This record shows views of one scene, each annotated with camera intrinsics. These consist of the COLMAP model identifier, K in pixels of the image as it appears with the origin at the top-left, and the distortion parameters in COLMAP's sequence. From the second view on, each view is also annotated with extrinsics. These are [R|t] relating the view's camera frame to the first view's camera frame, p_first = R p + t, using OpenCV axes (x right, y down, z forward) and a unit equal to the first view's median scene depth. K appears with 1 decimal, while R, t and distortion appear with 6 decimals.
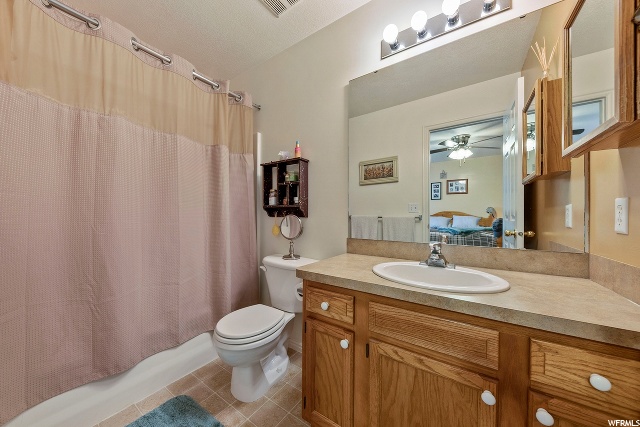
lens RADIAL K [[221.0, 0, 319.7], [0, 221.0, 217.3], [0, 0, 1]] dist [0.000484, -0.000010]
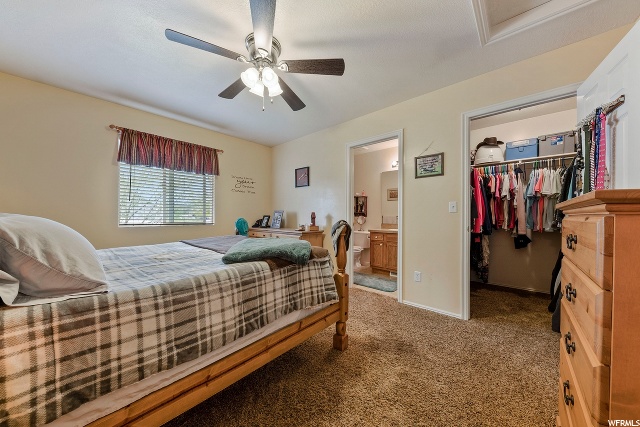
lens RADIAL K [[221.0, 0, 320.2], [0, 221.0, 214.2], [0, 0, 1]] dist [0.000484, -0.000010]
pose [[0.991658, -0.002862, -0.128861, -0.286324], [0.003321, 0.999989, 0.003344, -0.041366], [0.128850, -0.003744, 0.991657, -1.908481]]
